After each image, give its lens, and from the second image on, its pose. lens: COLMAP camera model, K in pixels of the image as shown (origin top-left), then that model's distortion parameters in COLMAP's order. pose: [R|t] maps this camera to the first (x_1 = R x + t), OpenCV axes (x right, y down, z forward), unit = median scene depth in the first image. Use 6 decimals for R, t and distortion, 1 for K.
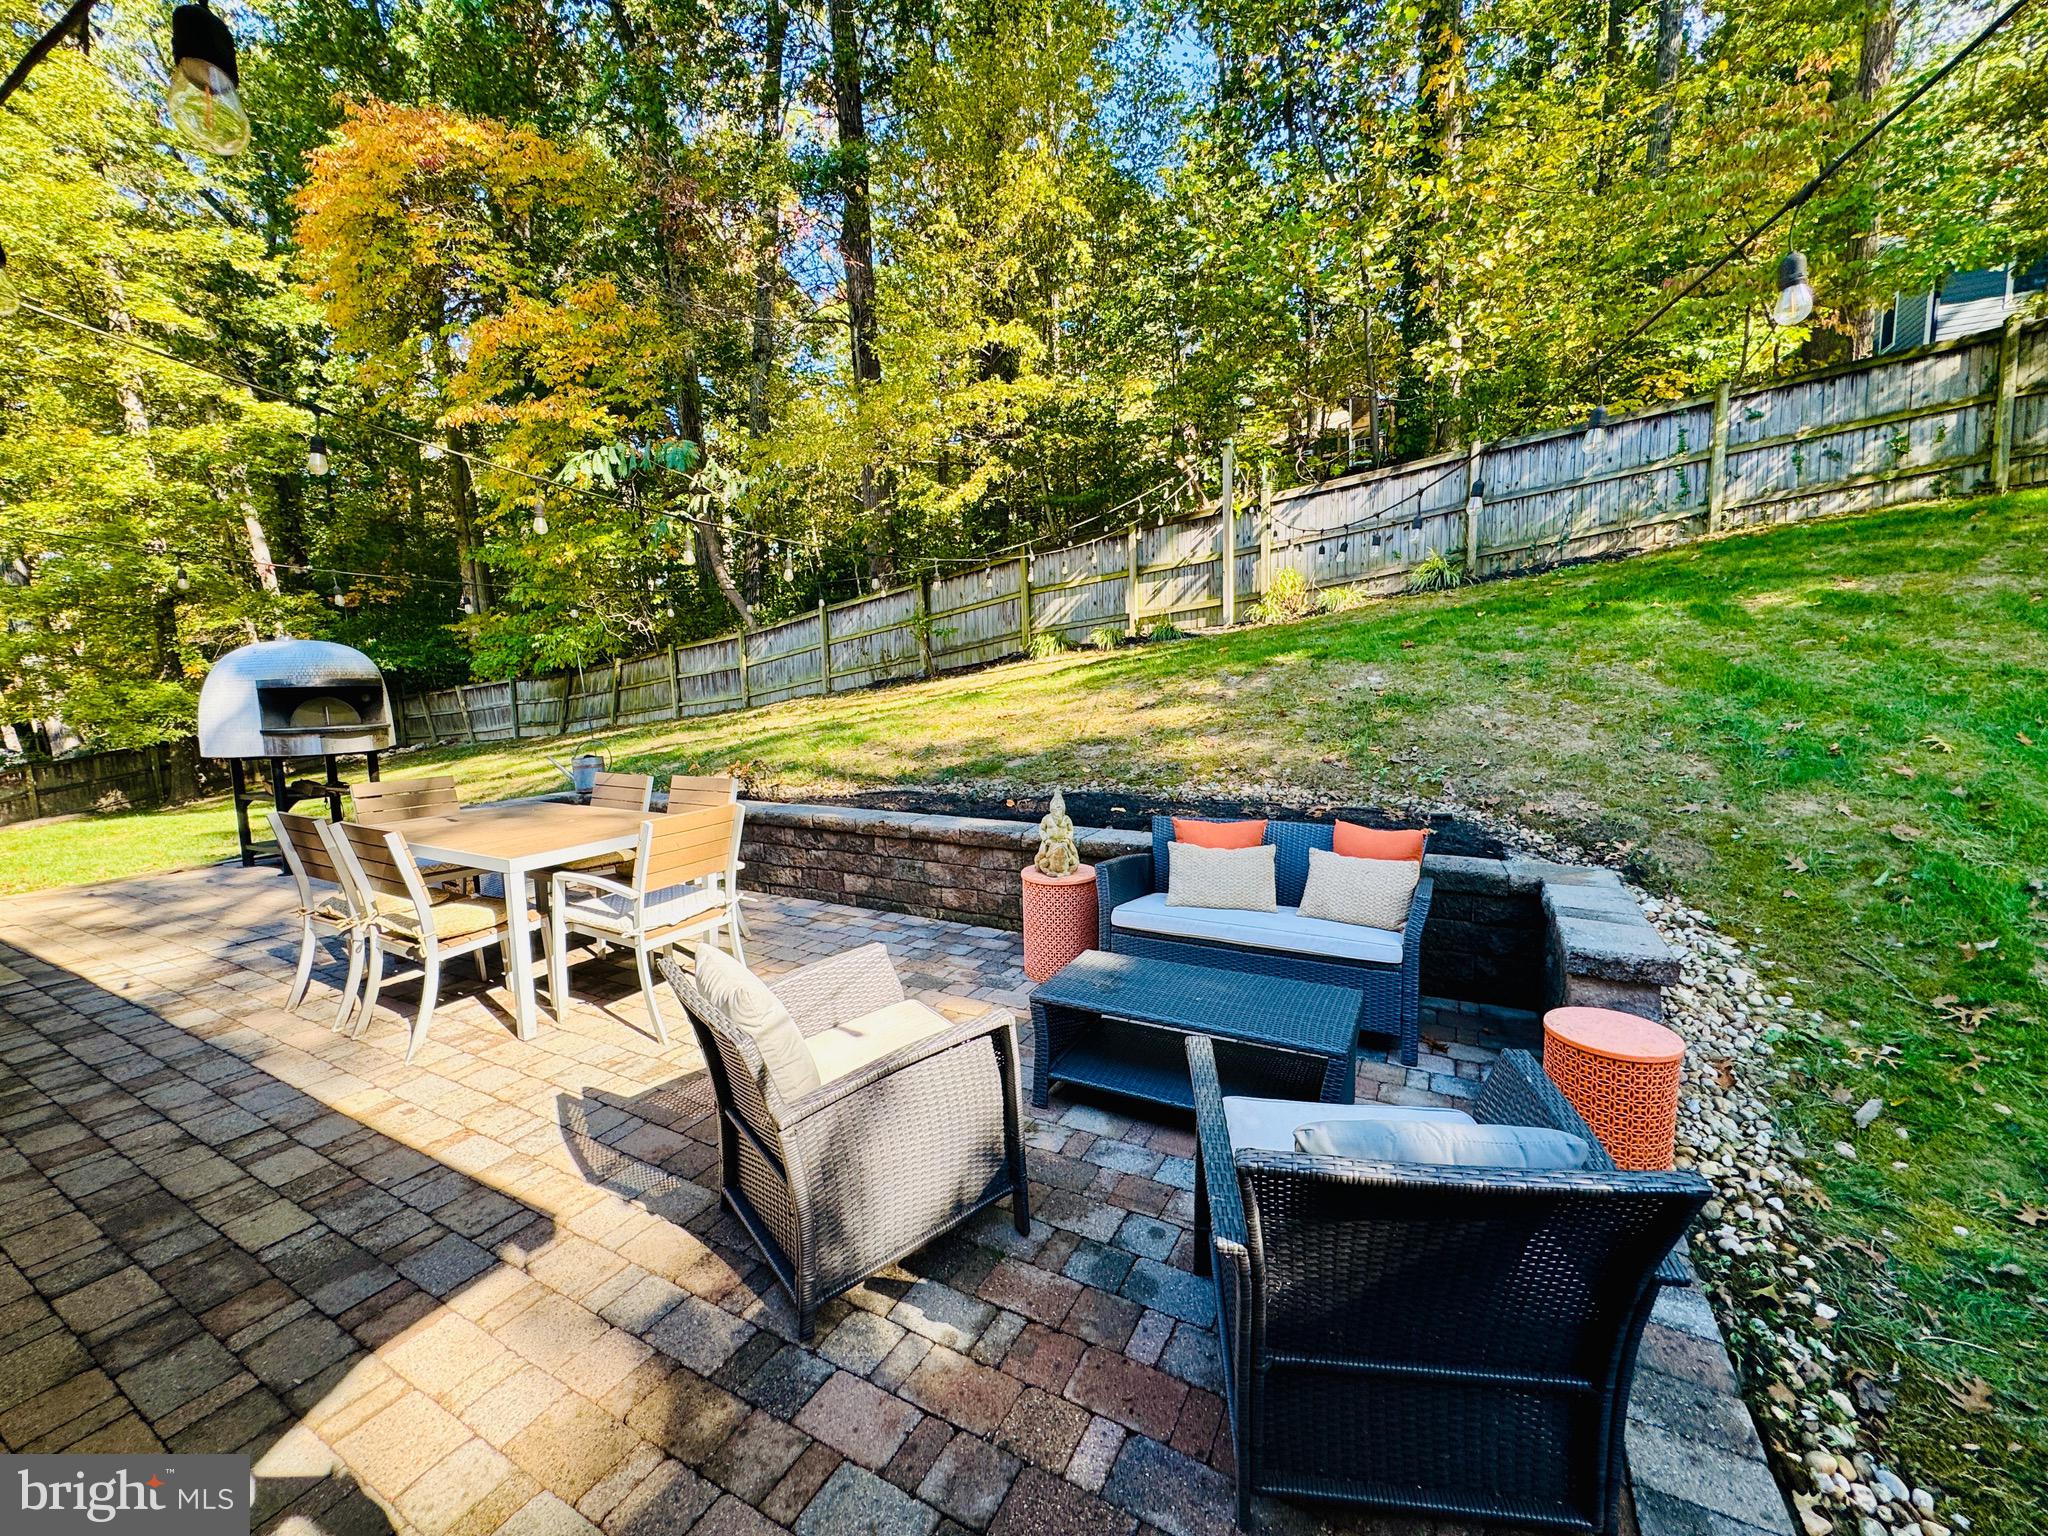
lens RADIAL K [[832.8, 0, 1024.0], [0, 832.8, 768.0], [0, 0, 1]] dist [0.000017, -0.000061]
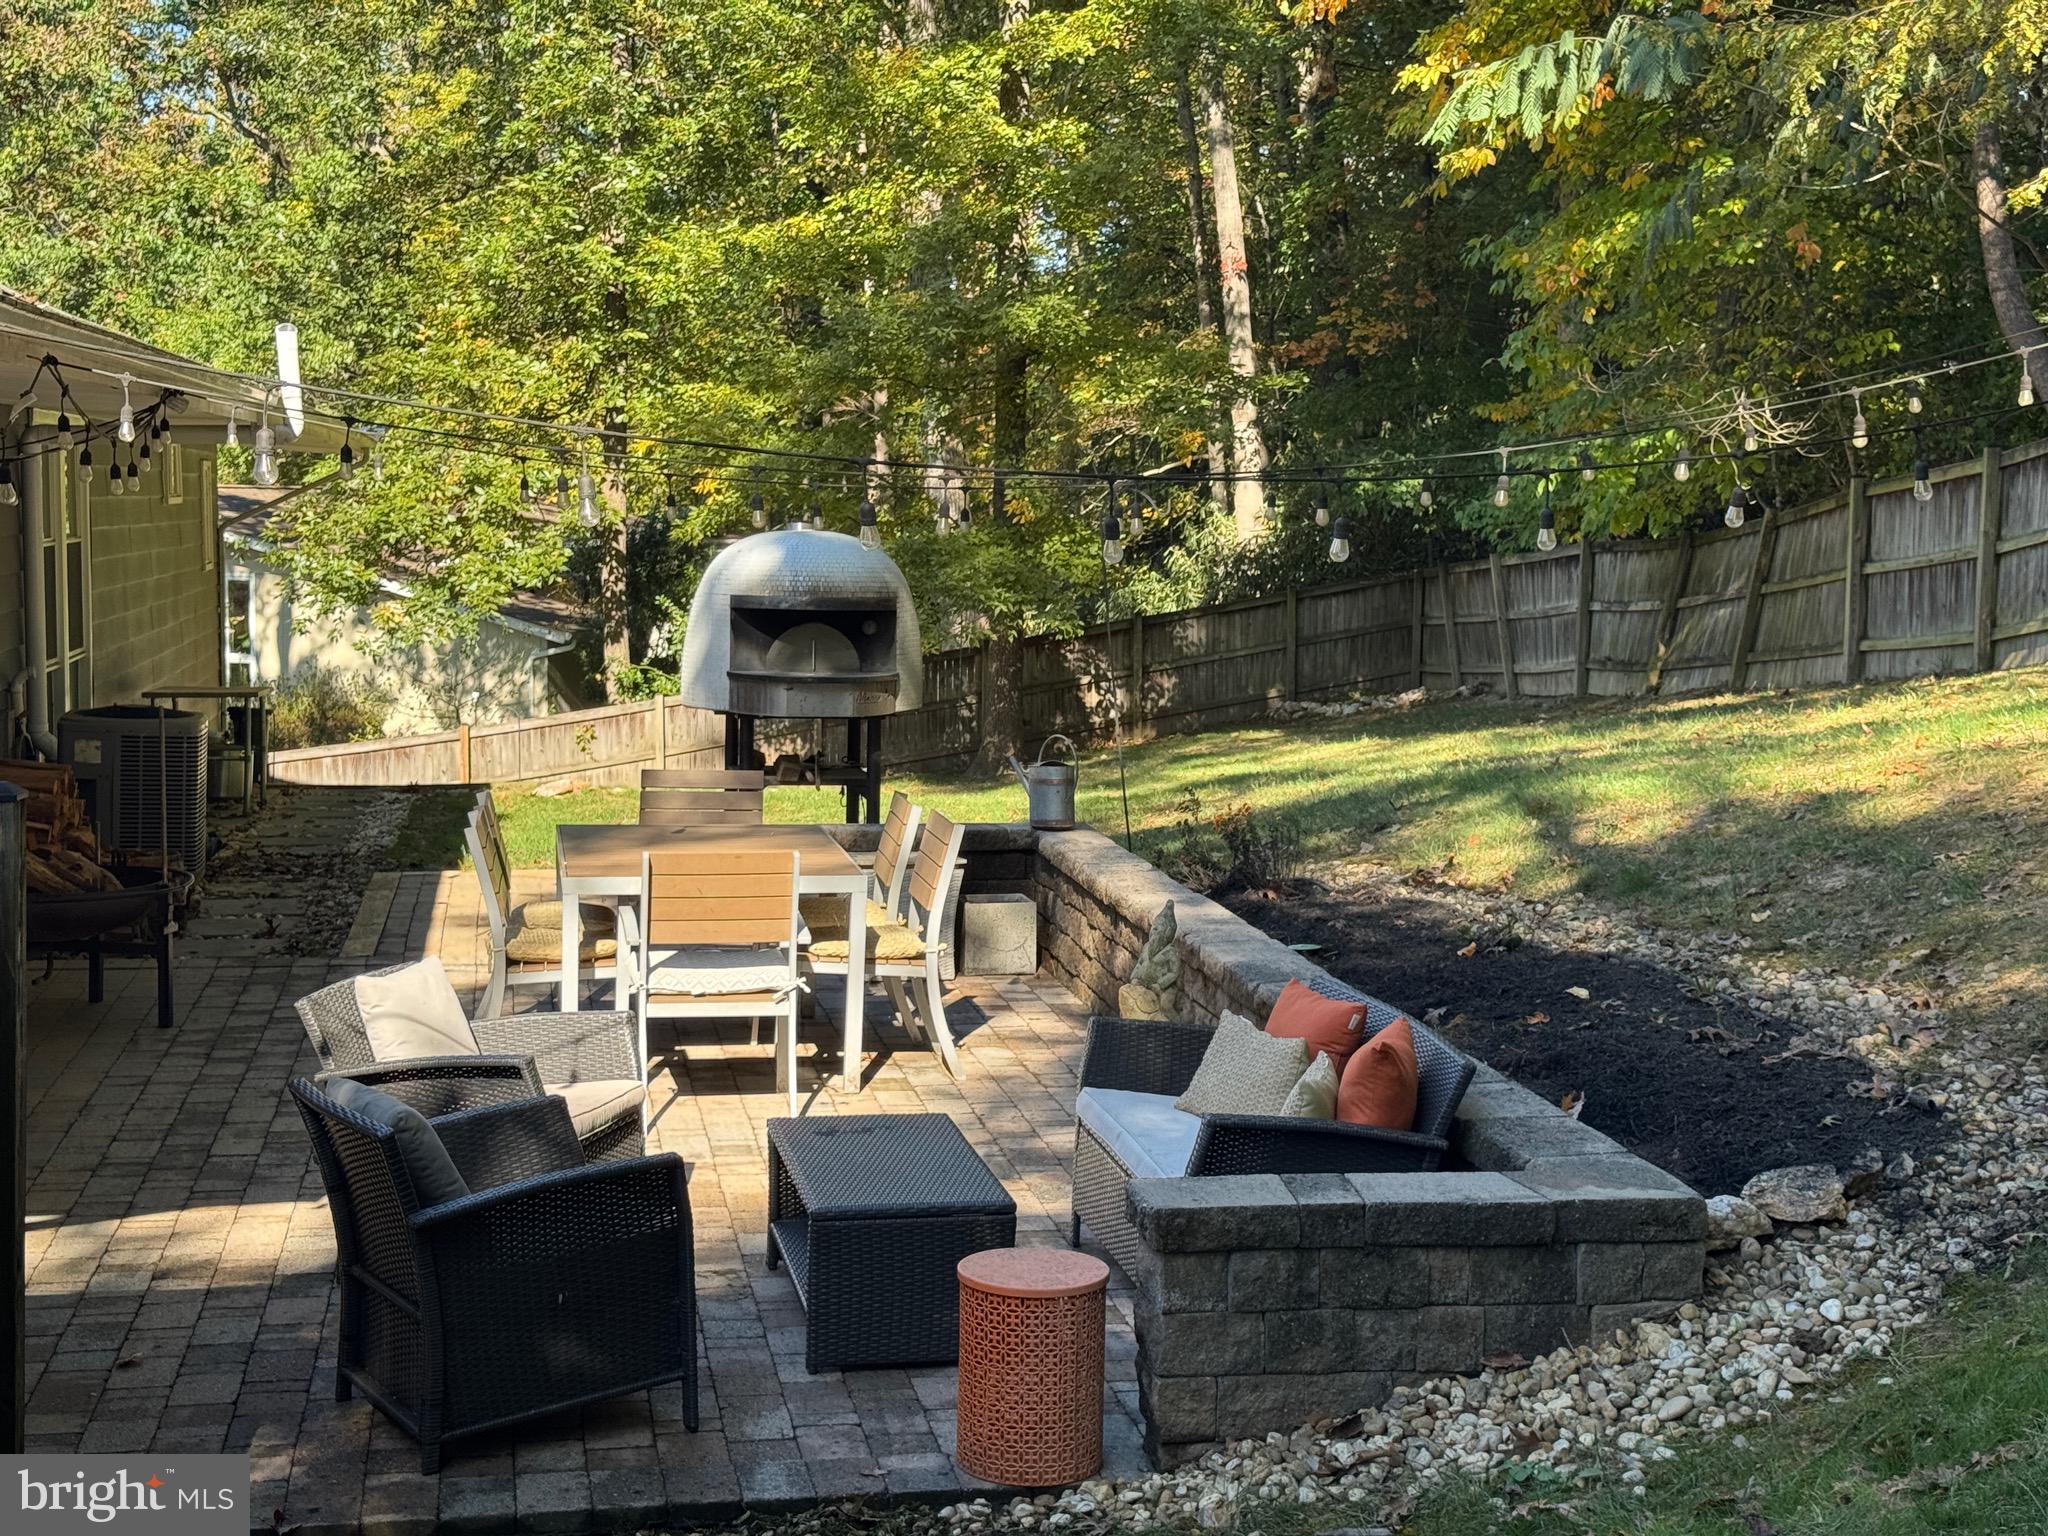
lens RADIAL K [[2955.9, 0, 1024.0], [0, 2955.9, 768.0], [0, 0, 1]] dist [0.205346, 0.014108]
pose [[0.623179, 0.105673, -0.774907, 0.406535], [-0.117859, 0.992203, 0.040523, -0.036397], [0.773148, 0.066077, 0.630774, -0.109769]]
